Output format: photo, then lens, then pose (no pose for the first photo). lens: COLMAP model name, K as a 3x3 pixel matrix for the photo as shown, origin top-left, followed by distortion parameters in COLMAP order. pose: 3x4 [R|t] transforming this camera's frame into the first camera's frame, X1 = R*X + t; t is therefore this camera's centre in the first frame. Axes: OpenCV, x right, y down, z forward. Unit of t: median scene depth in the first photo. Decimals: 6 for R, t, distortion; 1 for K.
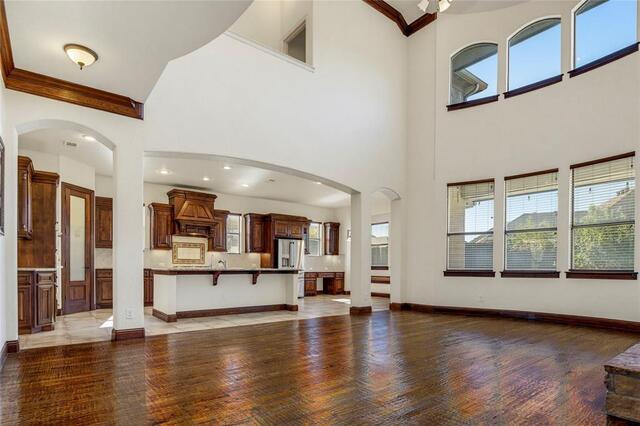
lens RADIAL K [[345.7, 0, 315.5], [0, 345.7, 268.8], [0, 0, 1]] dist [0.001054, -0.006033]
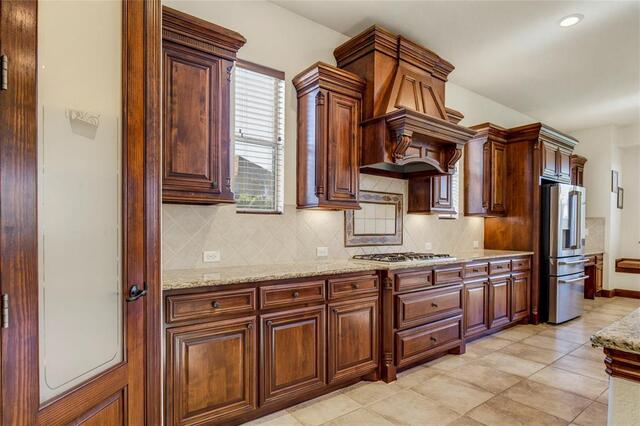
lens RADIAL K [[345.7, 0, 314.2], [0, 345.7, 233.4], [0, 0, 1]] dist [0.001054, -0.006033]
pose [[0.999840, 0.001108, -0.017837, -0.410385], [-0.000828, 0.999876, 0.015698, -0.033217], [0.017852, -0.015681, 0.999718, 0.594141]]
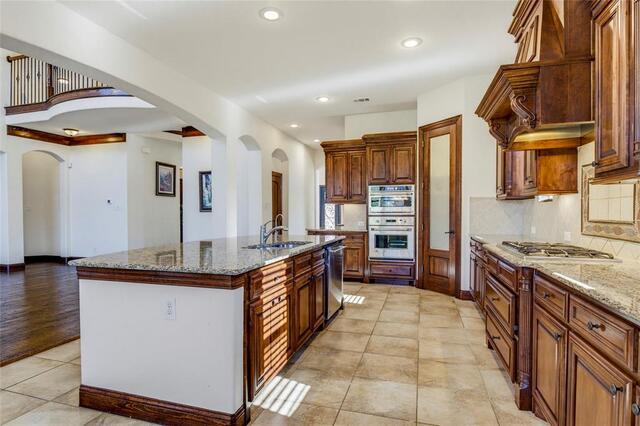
lens RADIAL K [[345.7, 0, 315.9], [0, 345.7, 217.2], [0, 0, 1]] dist [0.001054, -0.006033]
pose [[-0.814300, 0.003538, -0.580434, -0.034381], [-0.006361, 0.999867, 0.015018, -0.032216], [0.580410, 0.015922, -0.814169, 1.042849]]
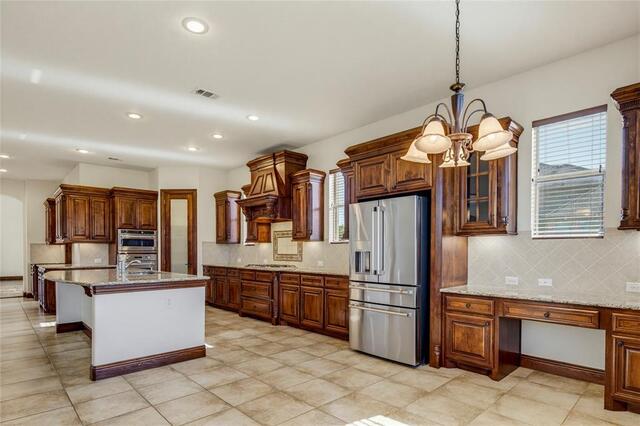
lens RADIAL K [[345.7, 0, 315.4], [0, 345.7, 255.8], [0, 0, 1]] dist [0.001054, -0.006033]
pose [[0.096879, 0.008051, -0.995264, 0.313179], [-0.005111, 0.999958, 0.007591, -0.029267], [0.995283, 0.004351, 0.096916, 0.952176]]
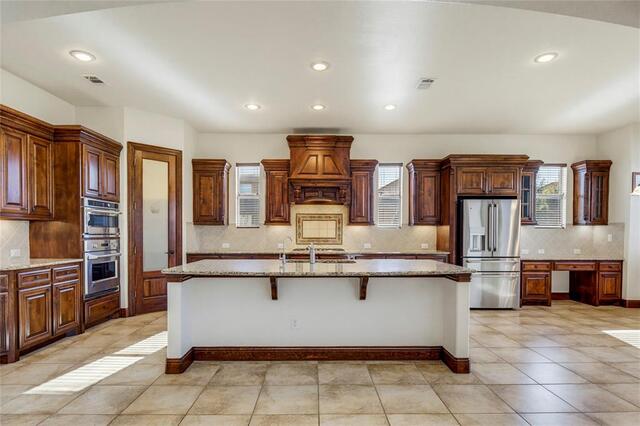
lens RADIAL K [[345.7, 0, 315.6], [0, 345.7, 238.9], [0, 0, 1]] dist [0.001054, -0.006033]
pose [[0.797591, 0.005821, -0.603171, 0.038464], [-0.000571, 0.999960, 0.008895, -0.030286], [0.603199, -0.006750, 0.797562, 0.435105]]
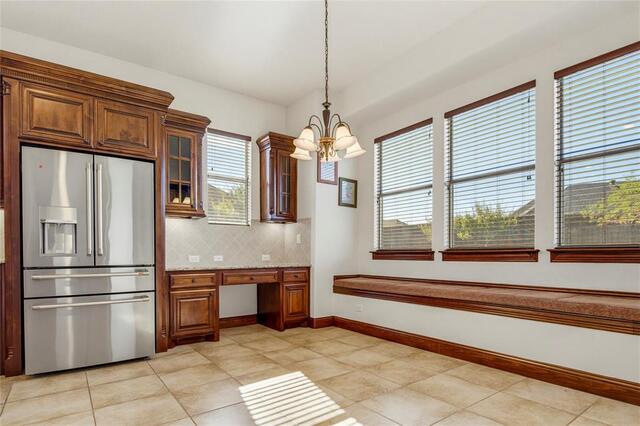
lens RADIAL K [[345.7, 0, 319.3], [0, 345.7, 257.0], [0, 0, 1]] dist [0.001054, -0.006033]
pose [[0.999812, -0.008852, -0.017239, 0.123592], [0.008959, 0.999941, 0.006173, -0.003835], [0.017183, -0.006326, 0.999832, 0.772132]]
